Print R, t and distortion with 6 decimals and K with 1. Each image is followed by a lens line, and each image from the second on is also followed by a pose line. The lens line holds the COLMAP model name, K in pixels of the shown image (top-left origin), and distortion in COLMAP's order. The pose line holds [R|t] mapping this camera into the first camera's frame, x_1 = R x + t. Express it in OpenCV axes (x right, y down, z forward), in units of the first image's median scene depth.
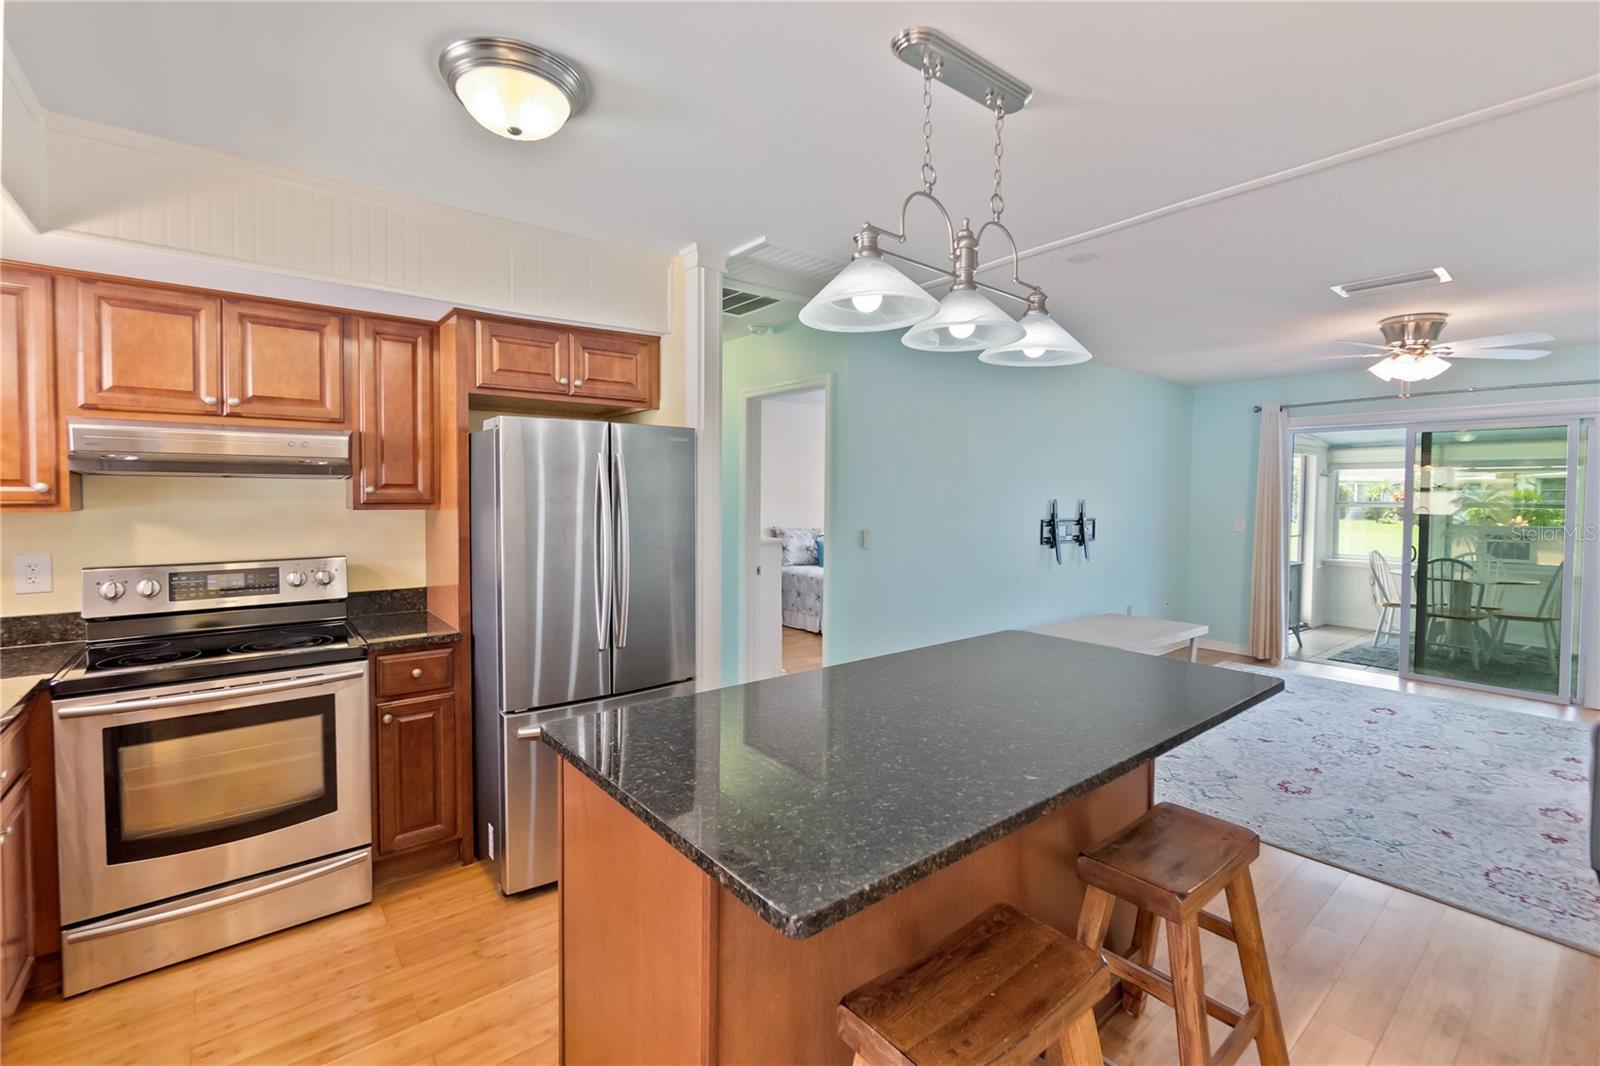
lens RADIAL K [[696.3, 0, 802.6], [0, 696.3, 518.3], [0, 0, 1]] dist [-0.000383, 0.001164]
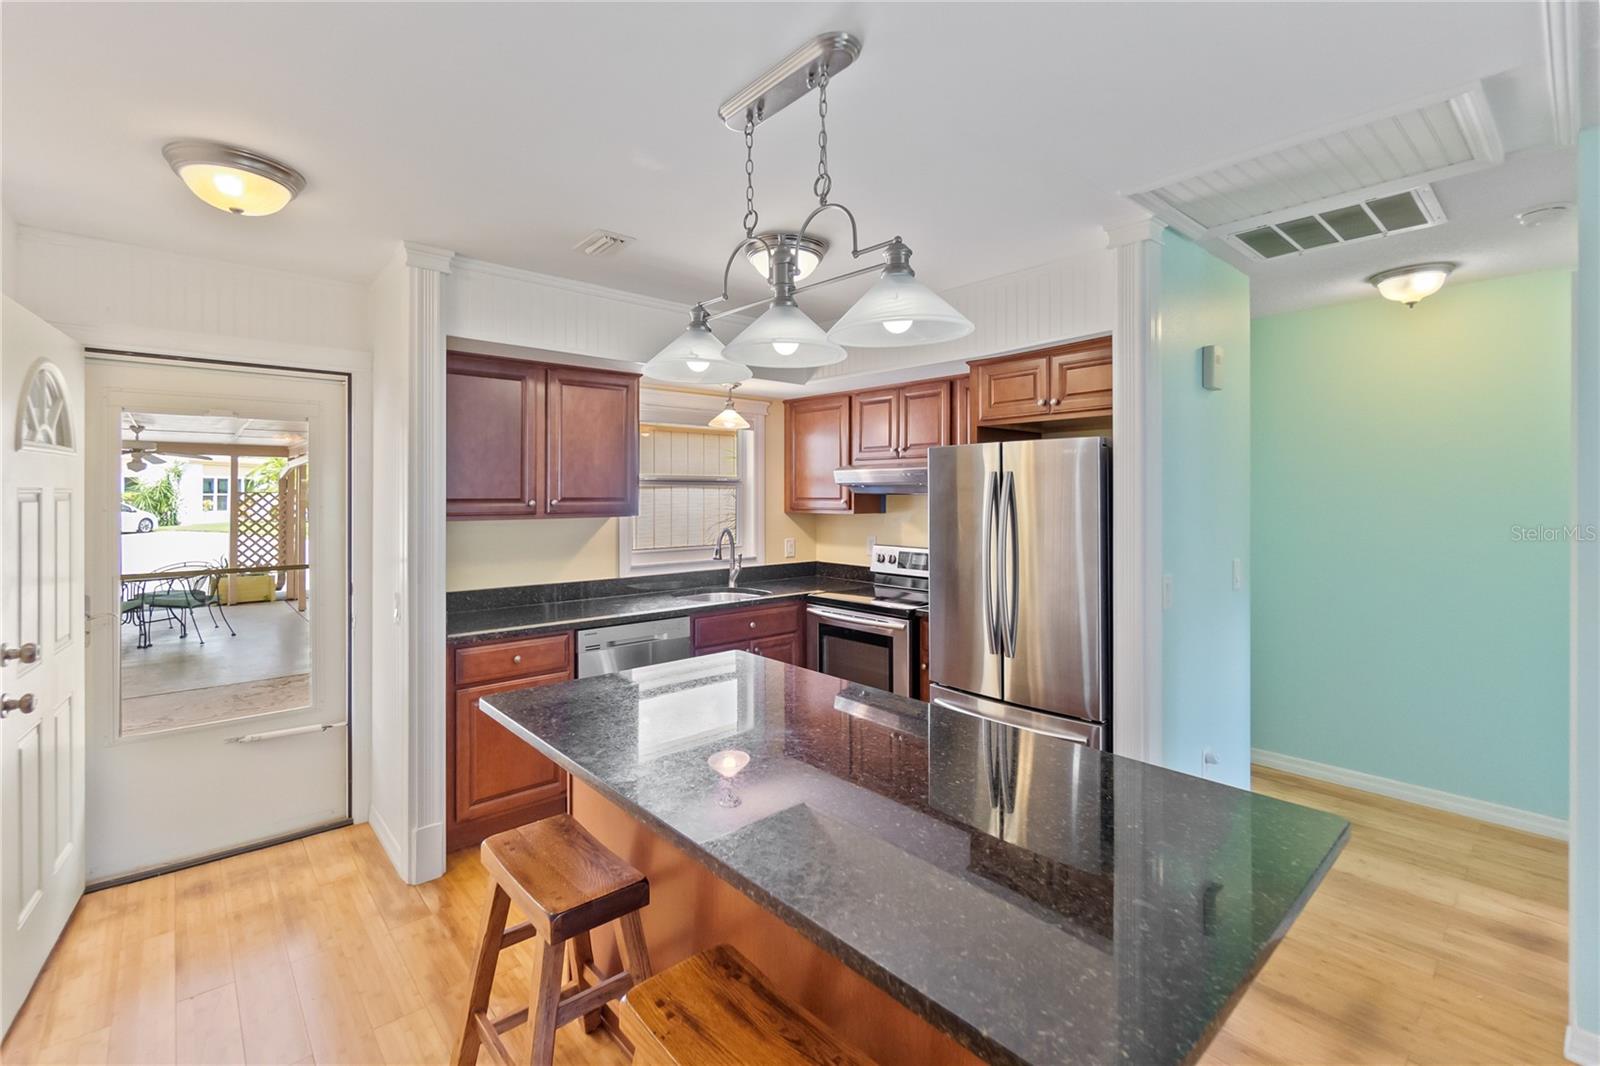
lens RADIAL K [[709.1, 0, 800.8], [0, 709.1, 497.9], [0, 0, 1]] dist [-0.002924, 0.000398]
pose [[0.043851, -0.002336, -0.999035, 0.530112], [-0.037718, 0.999280, -0.003992, -0.024255], [0.998326, 0.037857, 0.043731, 0.434972]]
